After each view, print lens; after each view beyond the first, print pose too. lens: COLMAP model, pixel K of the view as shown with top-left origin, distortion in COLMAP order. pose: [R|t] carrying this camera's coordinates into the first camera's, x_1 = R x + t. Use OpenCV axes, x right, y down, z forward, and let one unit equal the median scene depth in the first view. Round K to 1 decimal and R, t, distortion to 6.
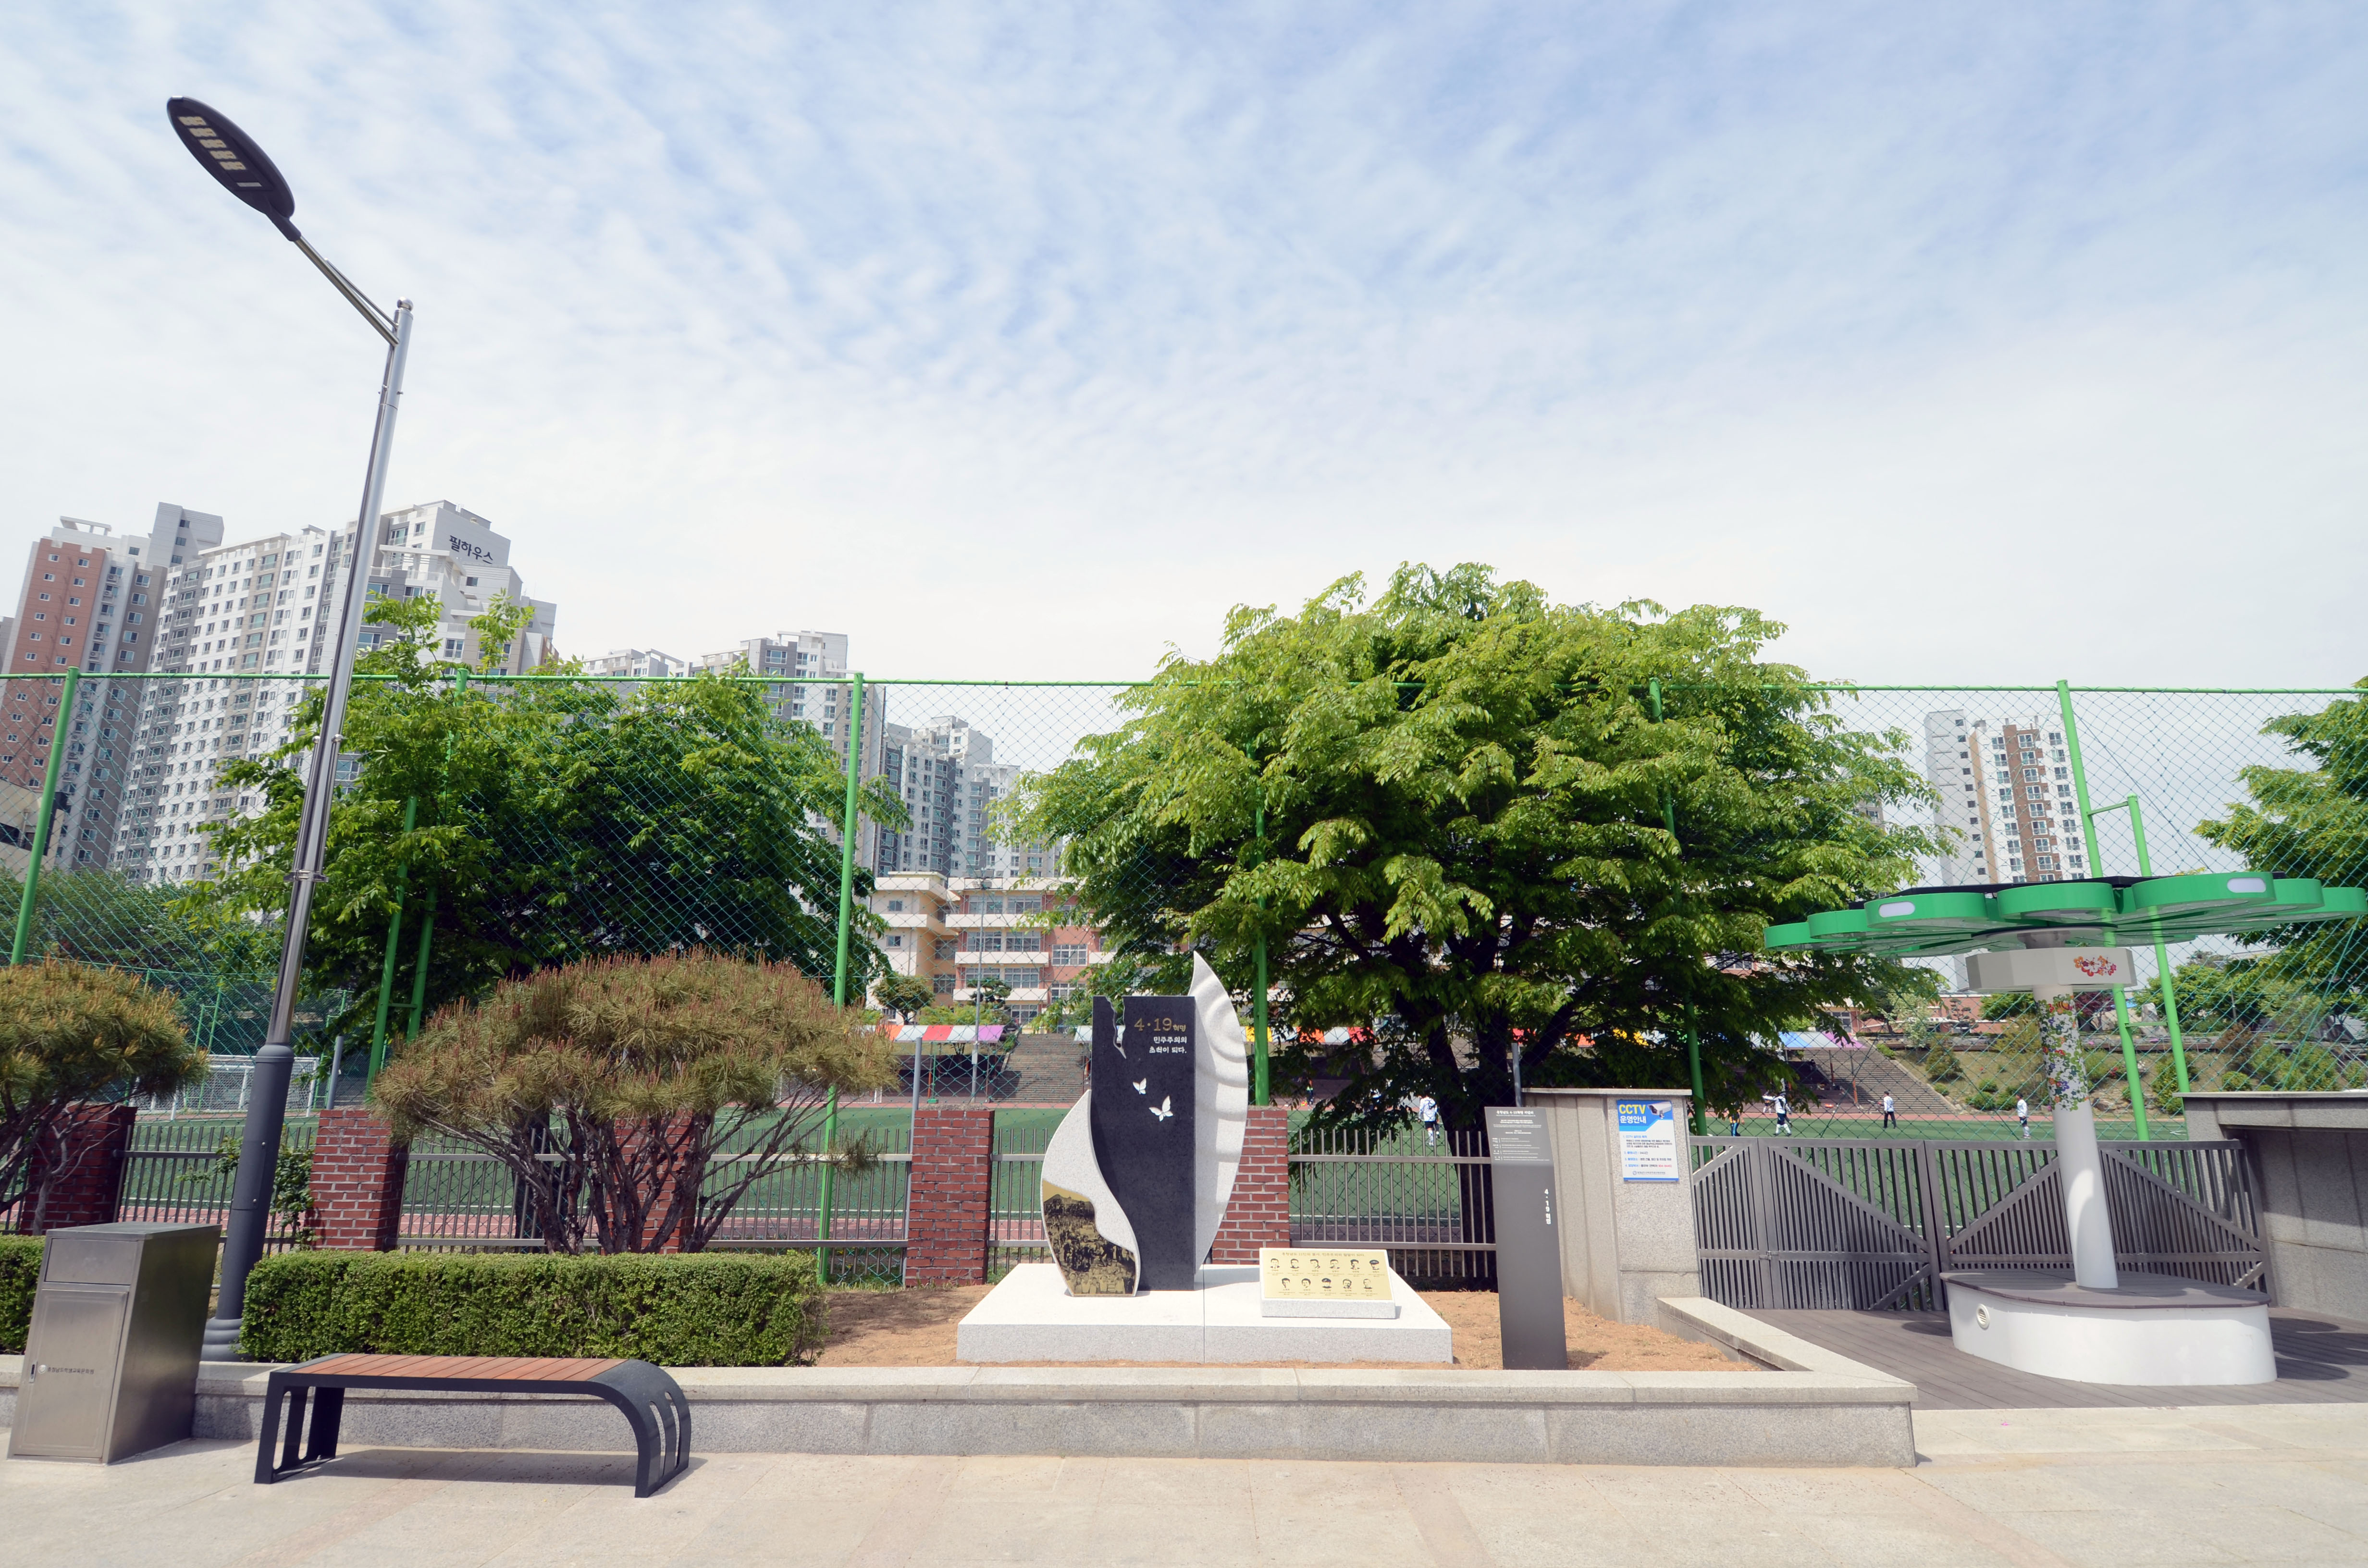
lens RADIAL K [[1219.1, 0, 1184.0], [0, 1219.1, 784.0], [0, 0, 1]] dist [0.049857, -0.053033]
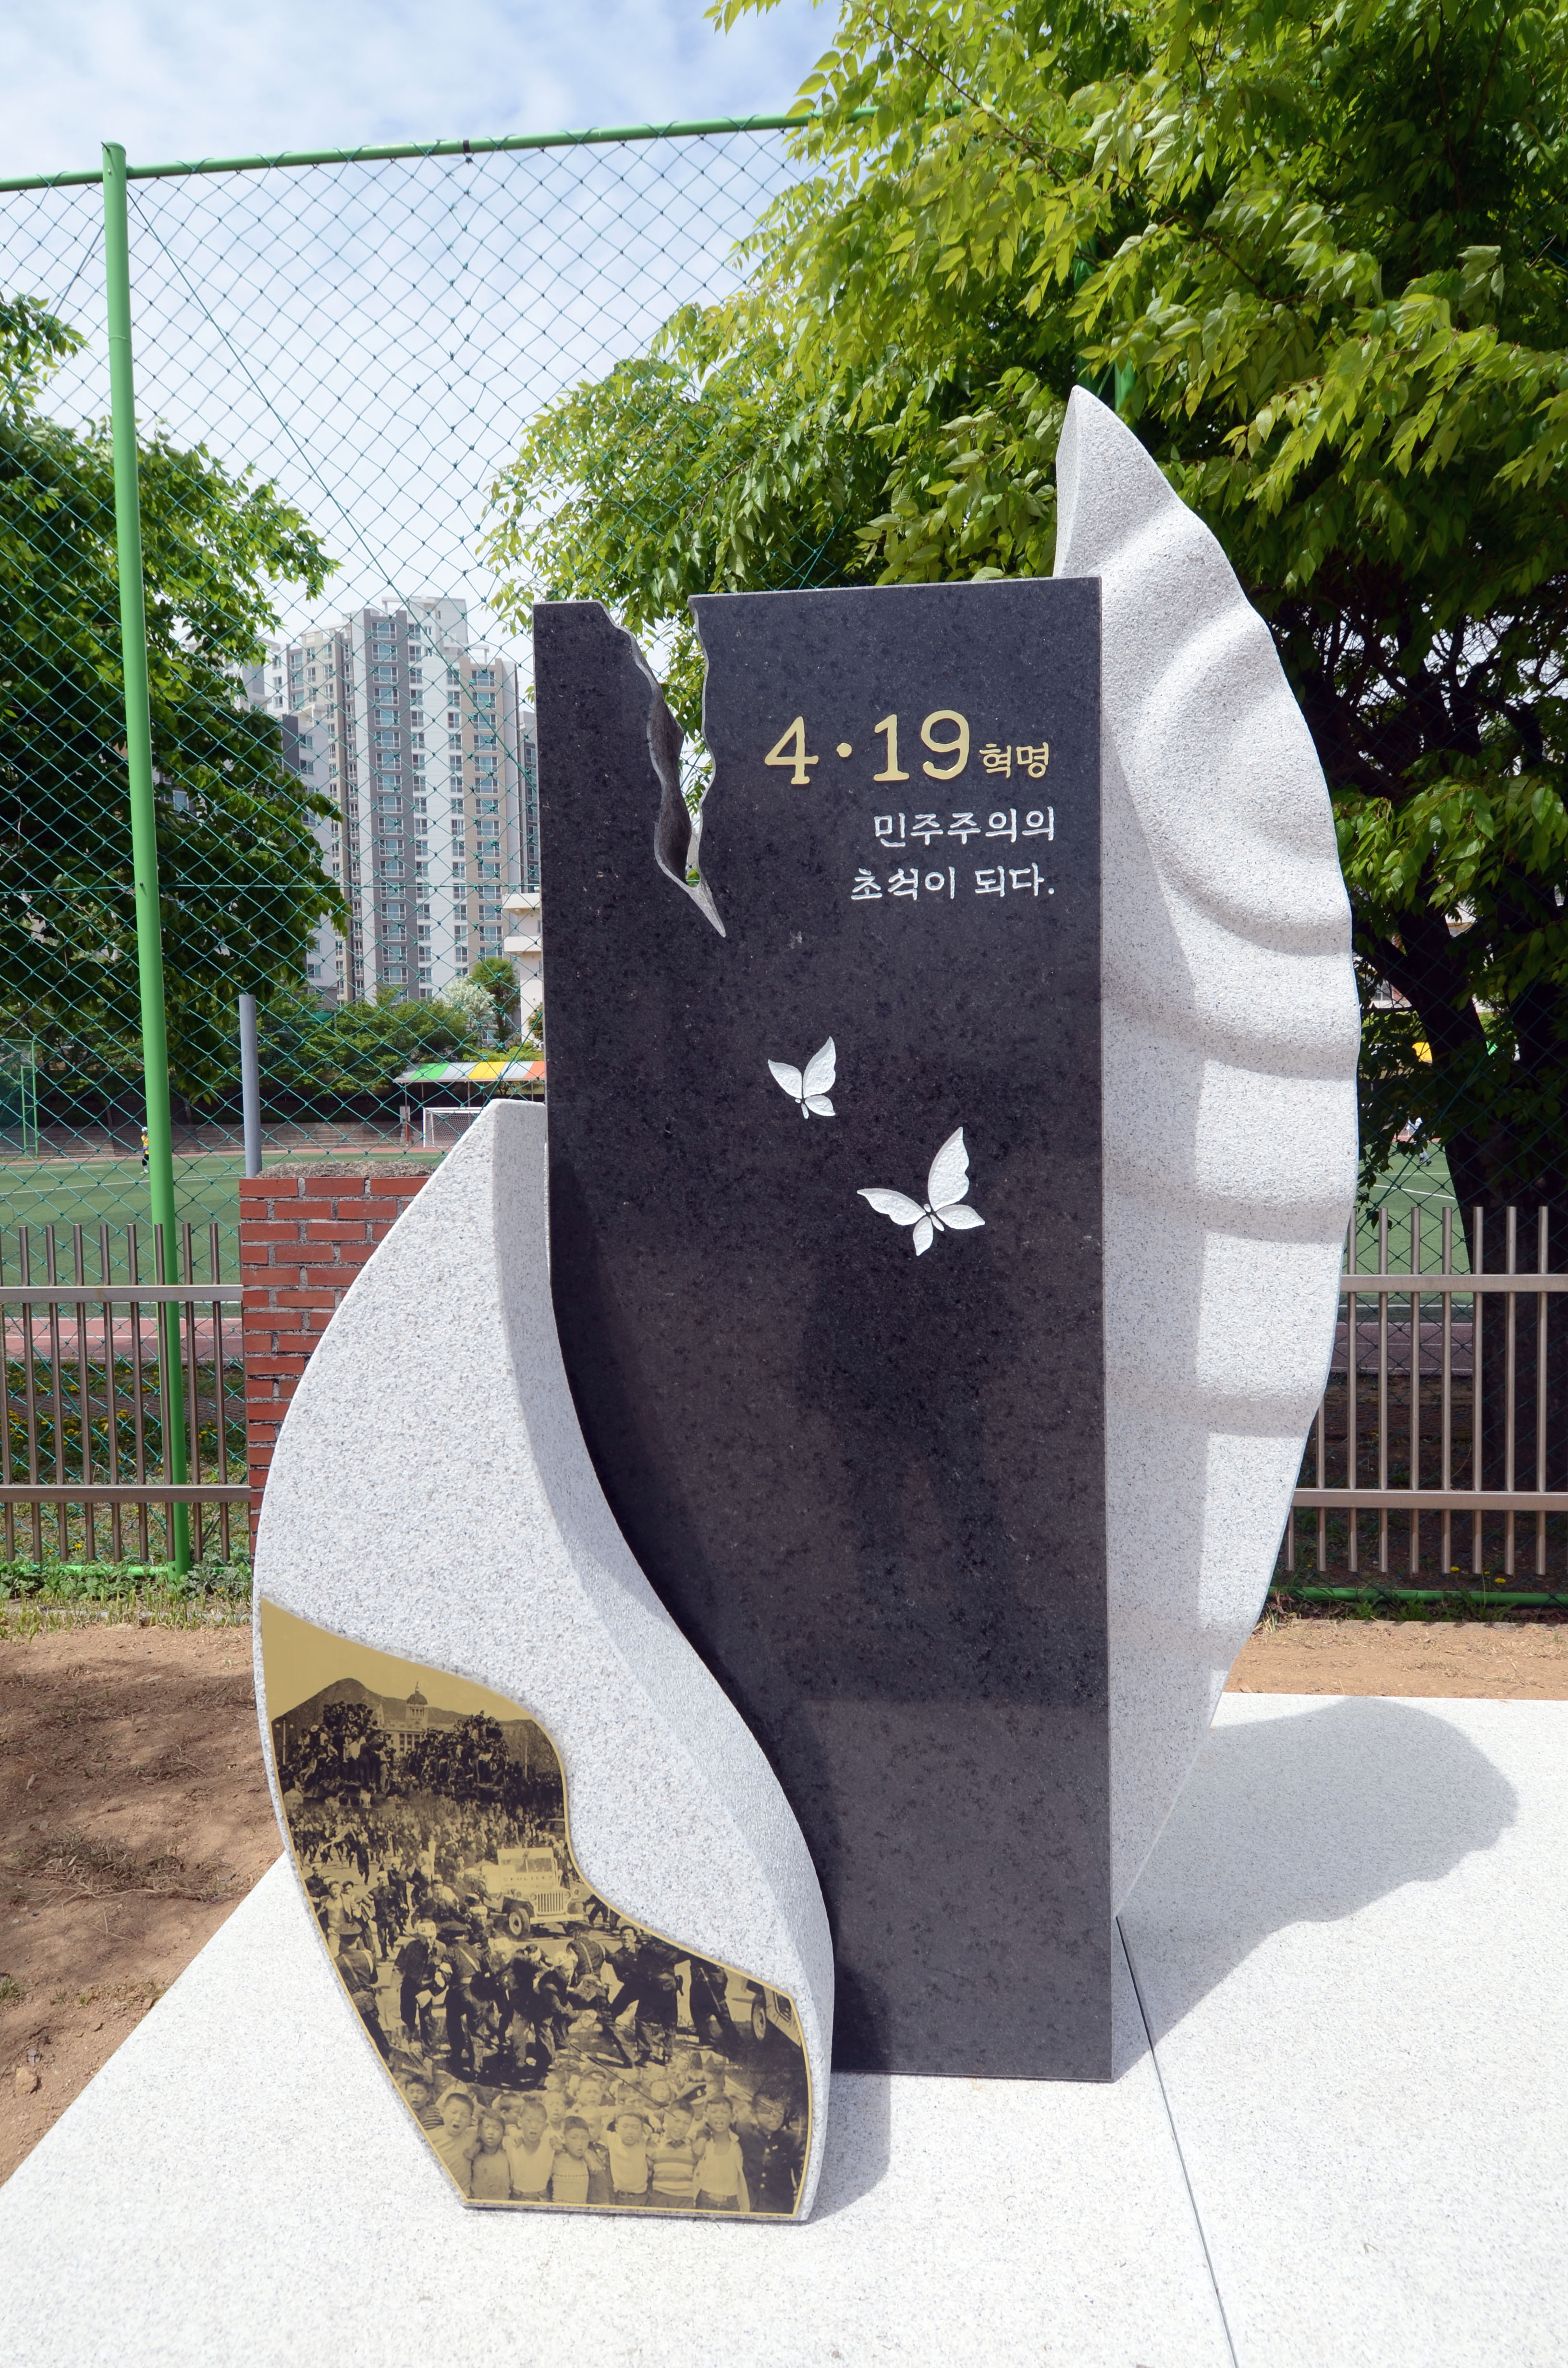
lens RADIAL K [[1342.0, 0, 778.1], [0, 1342.0, 1175.2], [0, 0, 1]] dist [0.054164, -0.061834]
pose [[0.996868, -0.018680, -0.076840, -0.019555], [0.039216, 0.960574, 0.275243, 0.162462], [0.068669, -0.277394, 0.958299, 0.634306]]
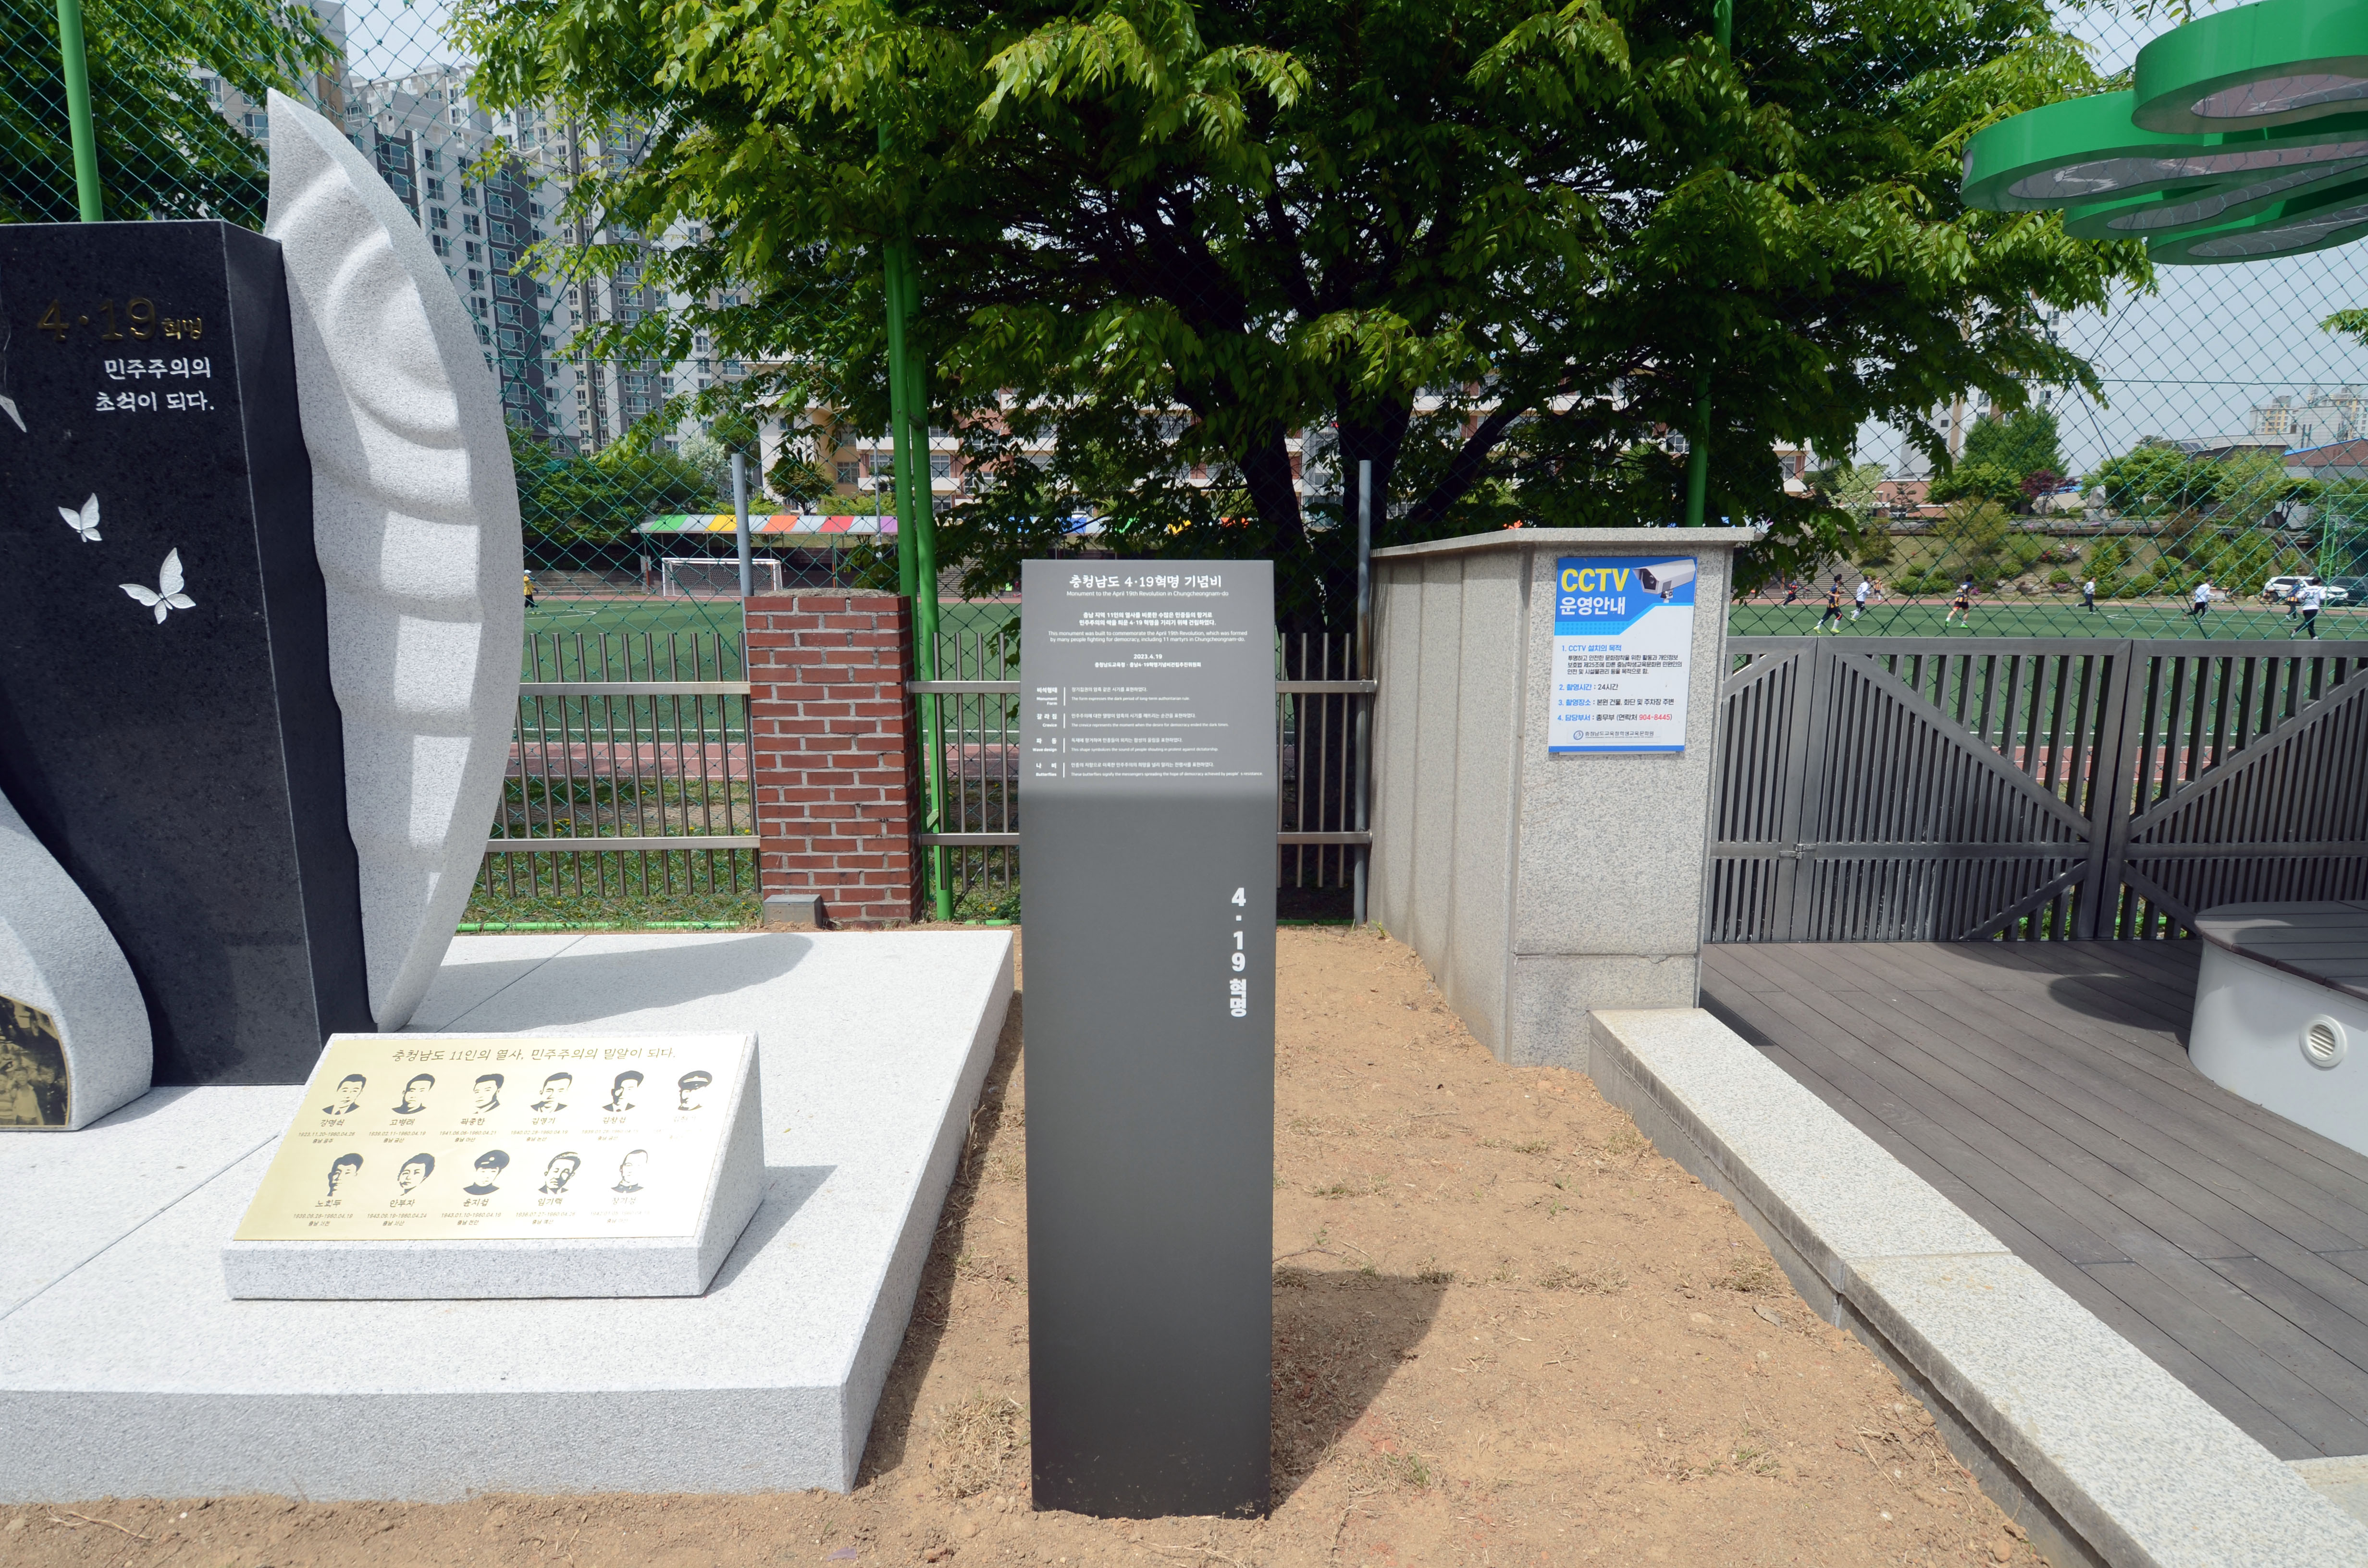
lens RADIAL K [[1219.1, 0, 1184.0], [0, 1219.1, 784.0], [0, 0, 1]] dist [0.049857, -0.053033]
pose [[0.998907, -0.013305, 0.044803, 0.184806], [-0.005508, 0.918436, 0.395532, 0.145903], [-0.046411, -0.395346, 0.917359, 0.532309]]
